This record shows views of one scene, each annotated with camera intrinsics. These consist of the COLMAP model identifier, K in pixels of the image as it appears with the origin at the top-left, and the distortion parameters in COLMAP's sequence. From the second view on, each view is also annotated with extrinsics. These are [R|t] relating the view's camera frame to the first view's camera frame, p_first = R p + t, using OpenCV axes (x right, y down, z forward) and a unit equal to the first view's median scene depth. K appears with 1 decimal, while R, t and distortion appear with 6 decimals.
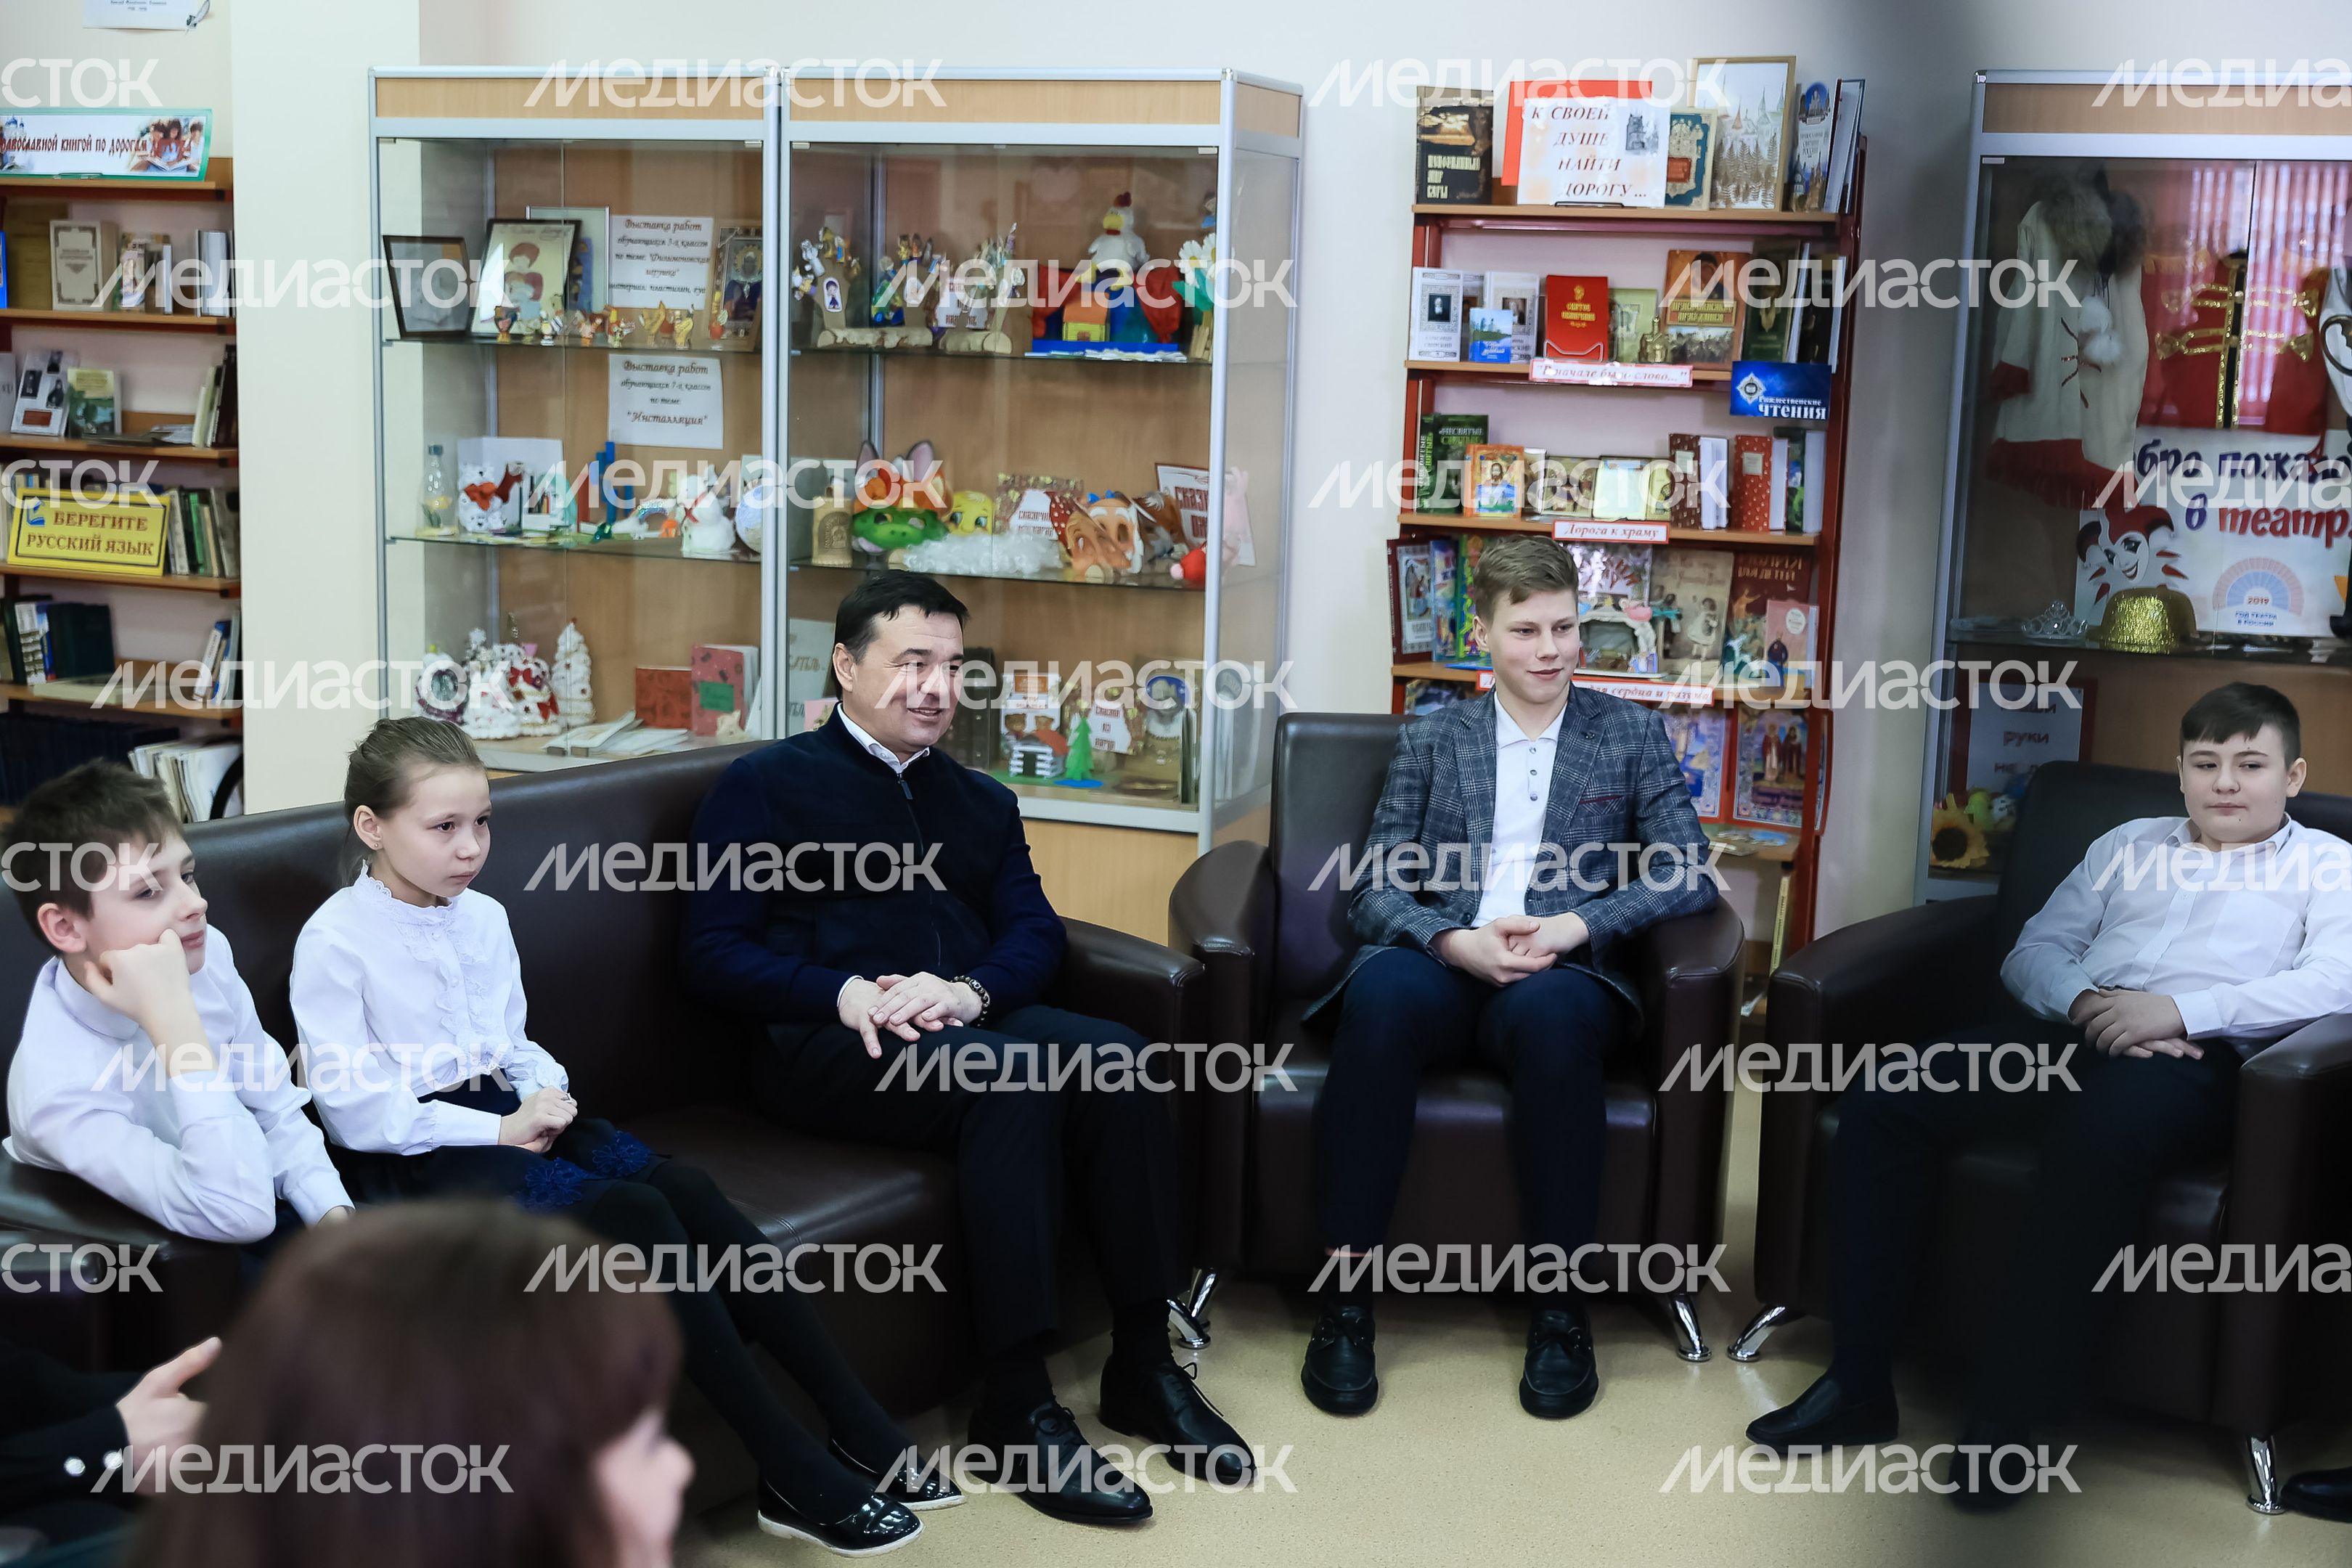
lens RADIAL K [[2870.5, 0, 1115.2], [0, 2870.5, 724.7], [0, 0, 1]] dist [0.006148, 0.000000]
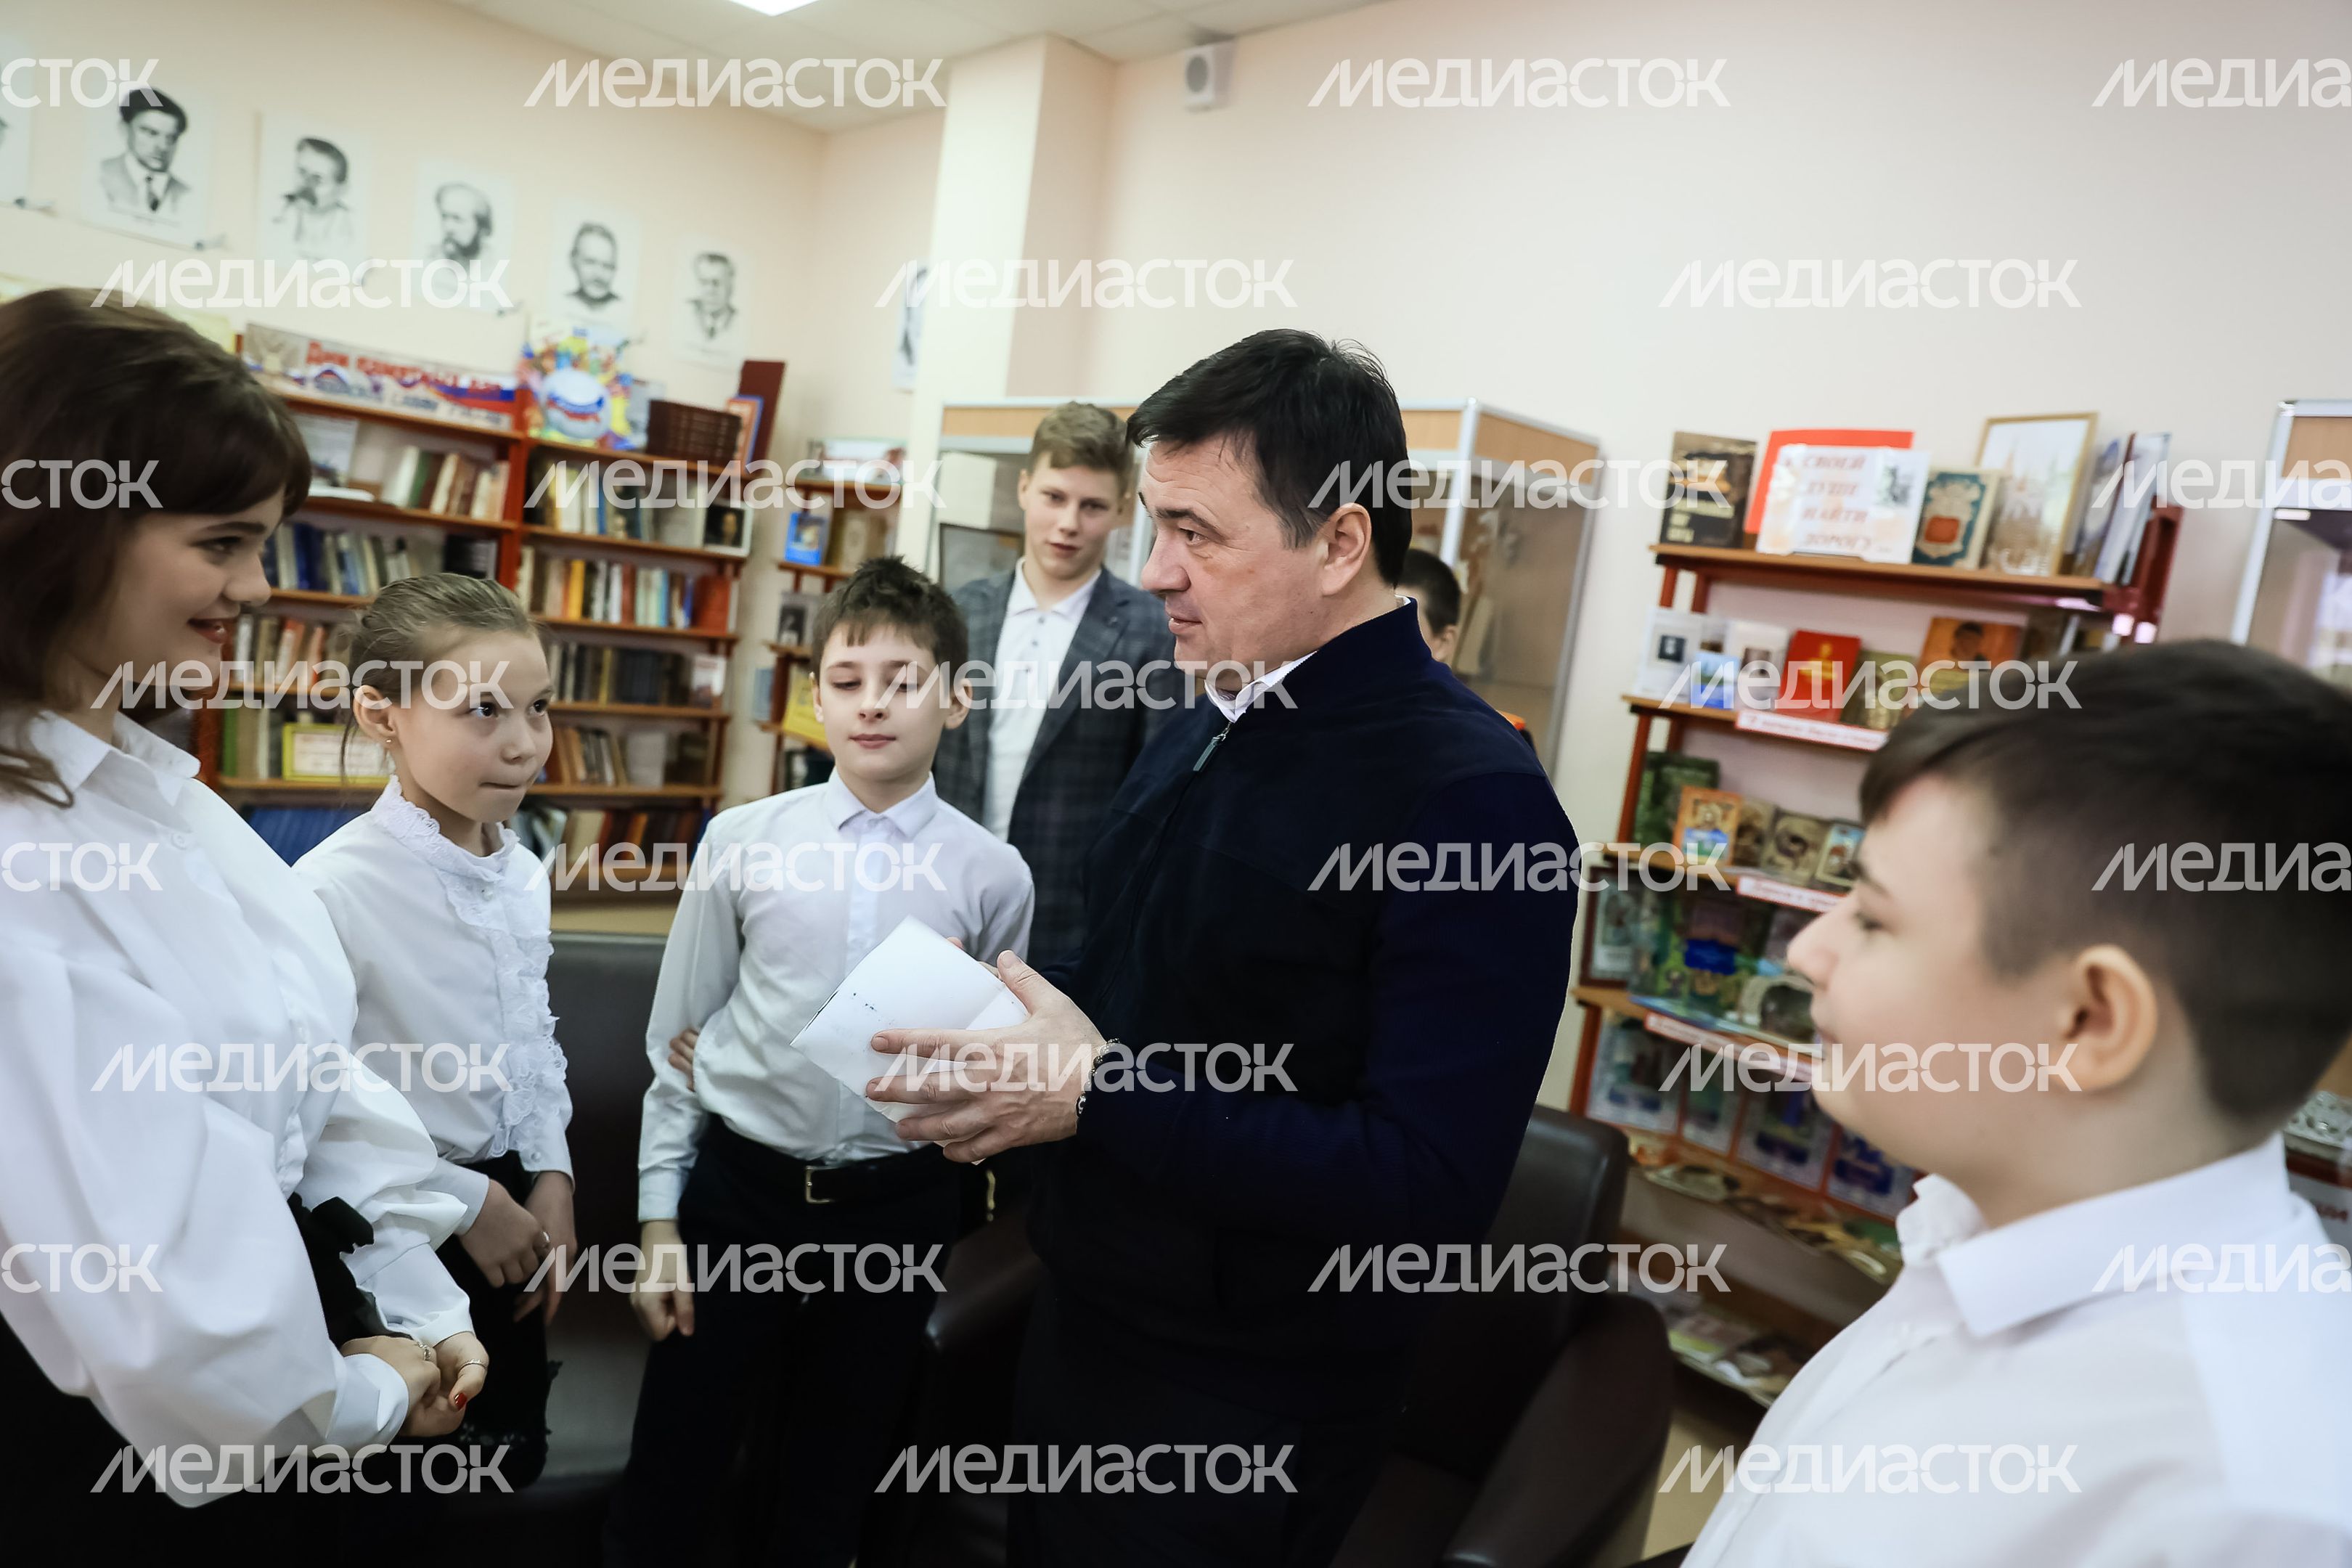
lens RADIAL K [[1552.5, 0, 1158.6], [0, 1552.5, 789.2], [0, 0, 1]] dist [-0.007138, 0.008097]
pose [[0.867639, 0.153583, -0.472880, 0.218945], [-0.188510, 0.981699, -0.027039, -0.046317], [0.460073, 0.112603, 0.880712, 0.430330]]
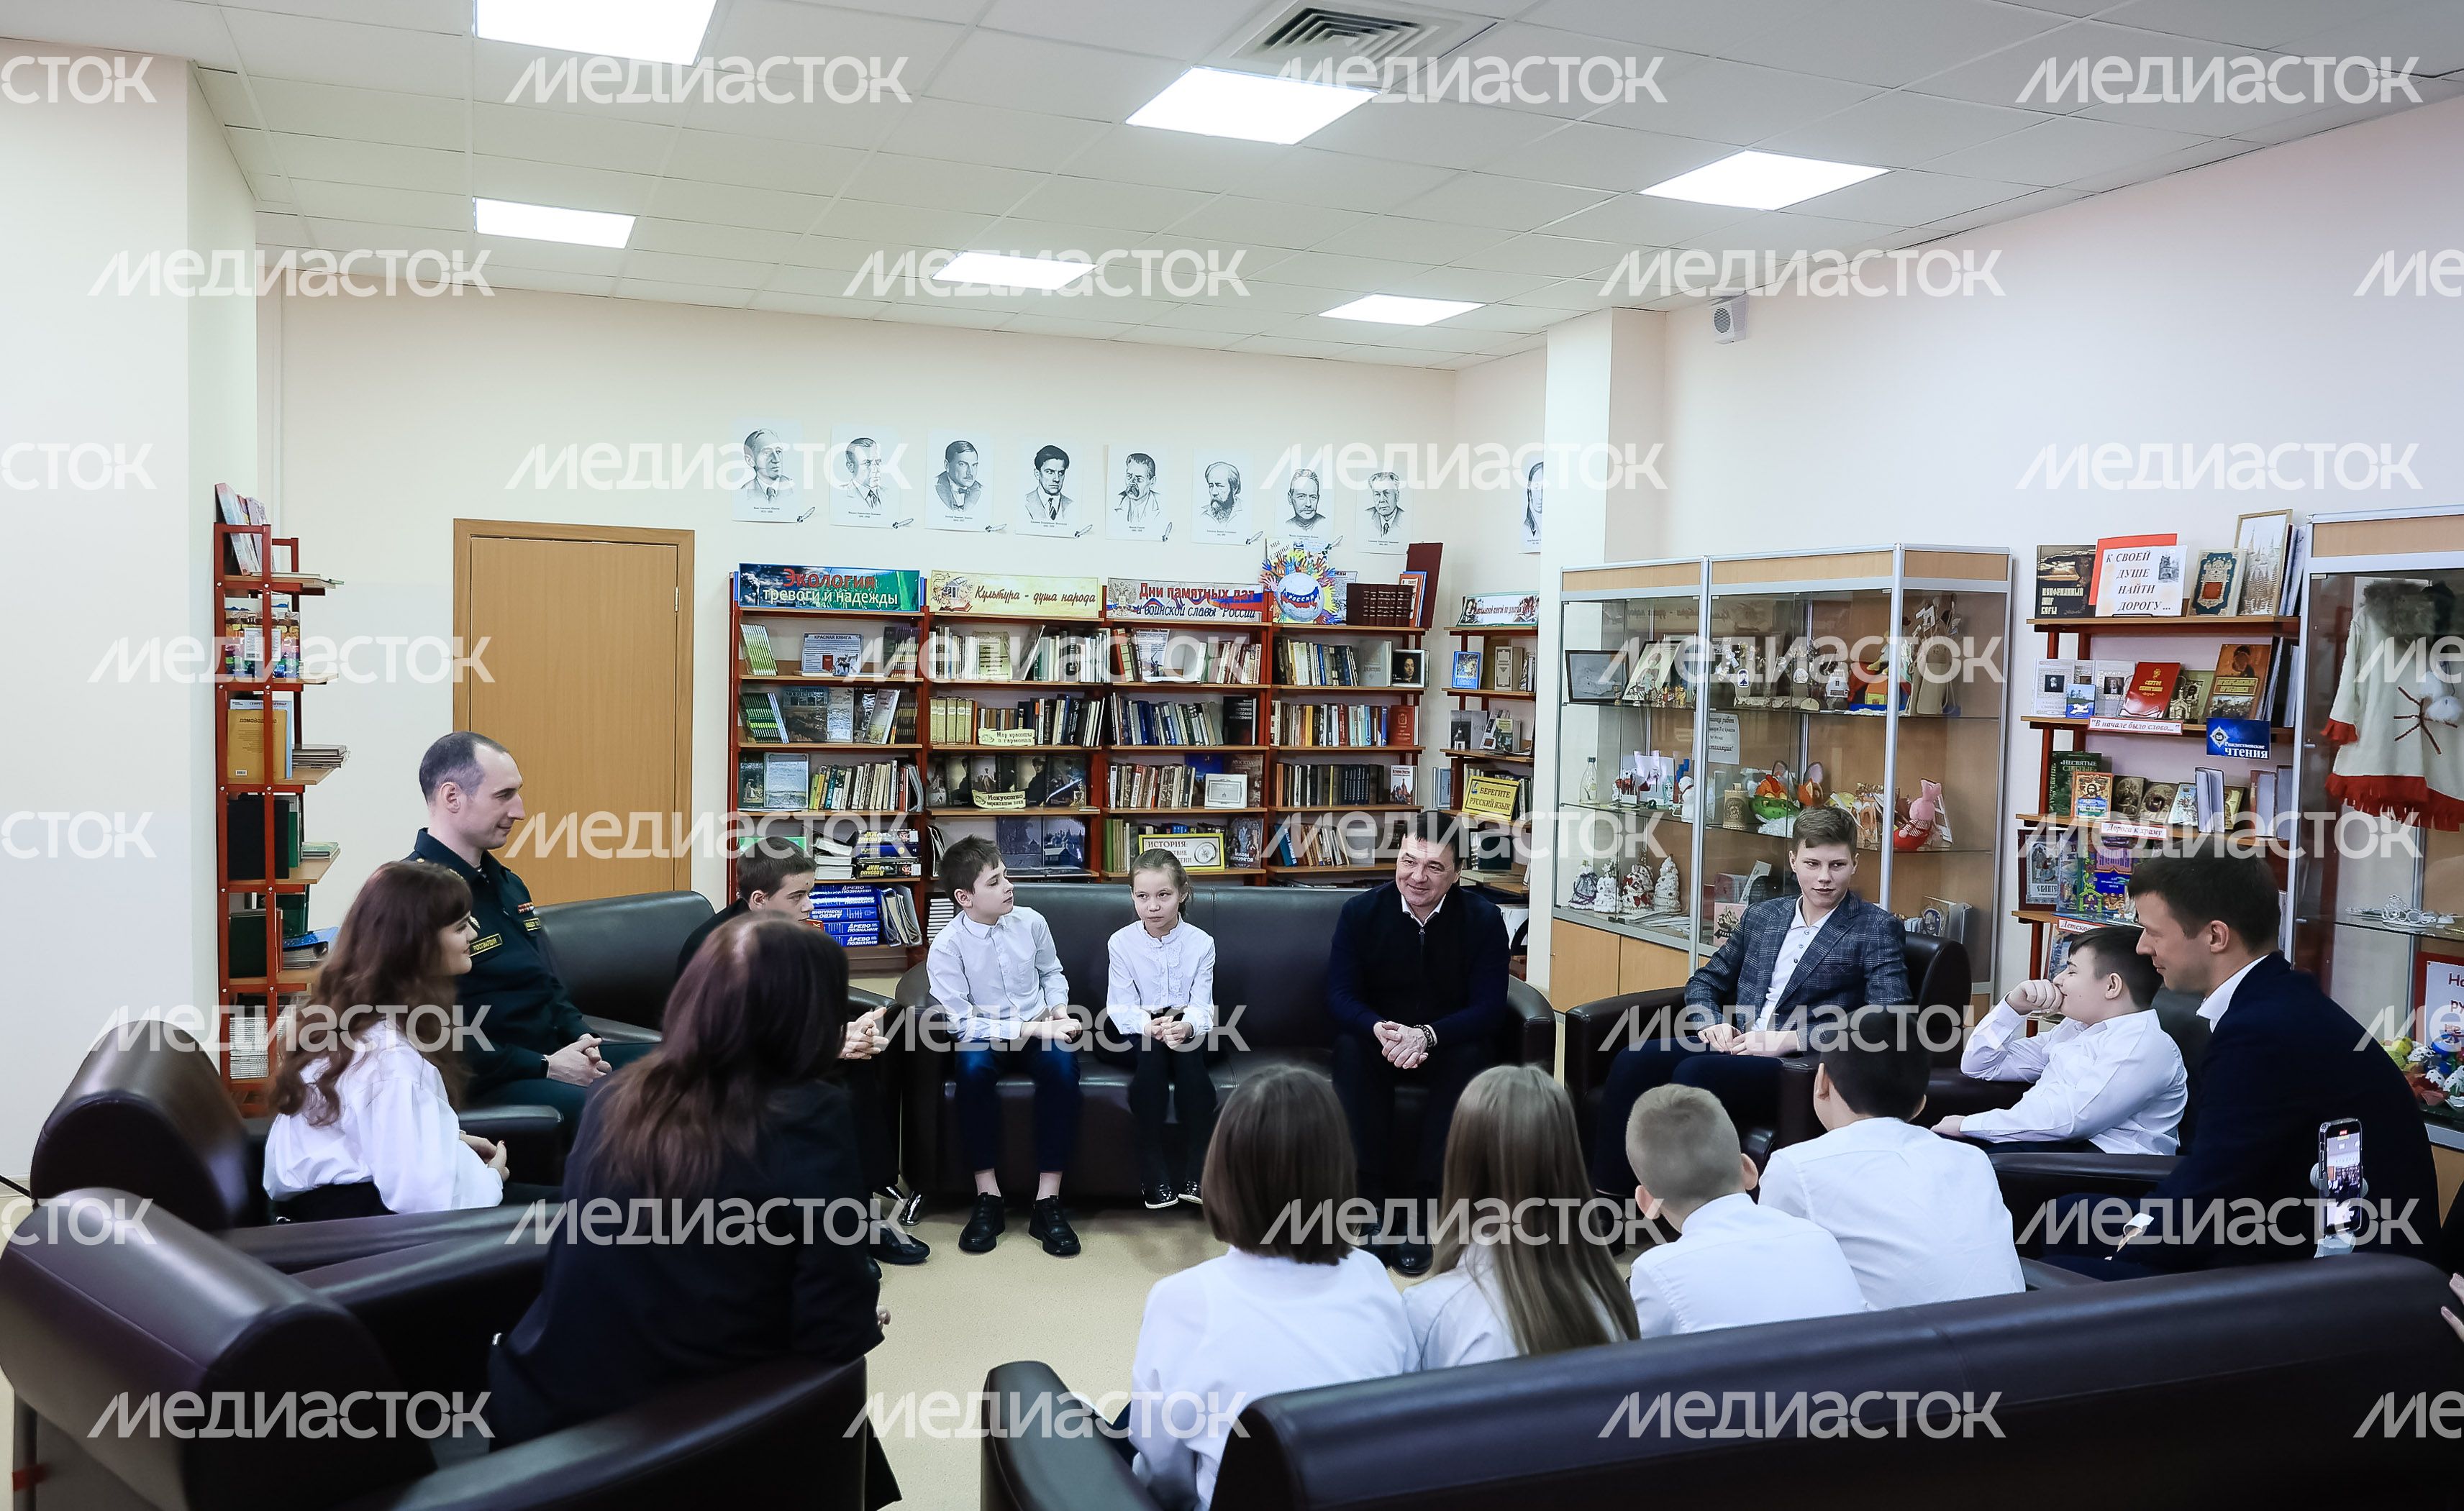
lens RADIAL K [[1803.4, 0, 1159.6], [0, 1803.4, 776.6], [0, 0, 1]] dist [0.006539, -0.008509]
pose [[0.642324, 0.037270, -0.765527, 0.545618], [-0.121031, 0.991217, -0.053295, 0.016261], [0.756817, 0.126885, 0.641193, 0.005720]]
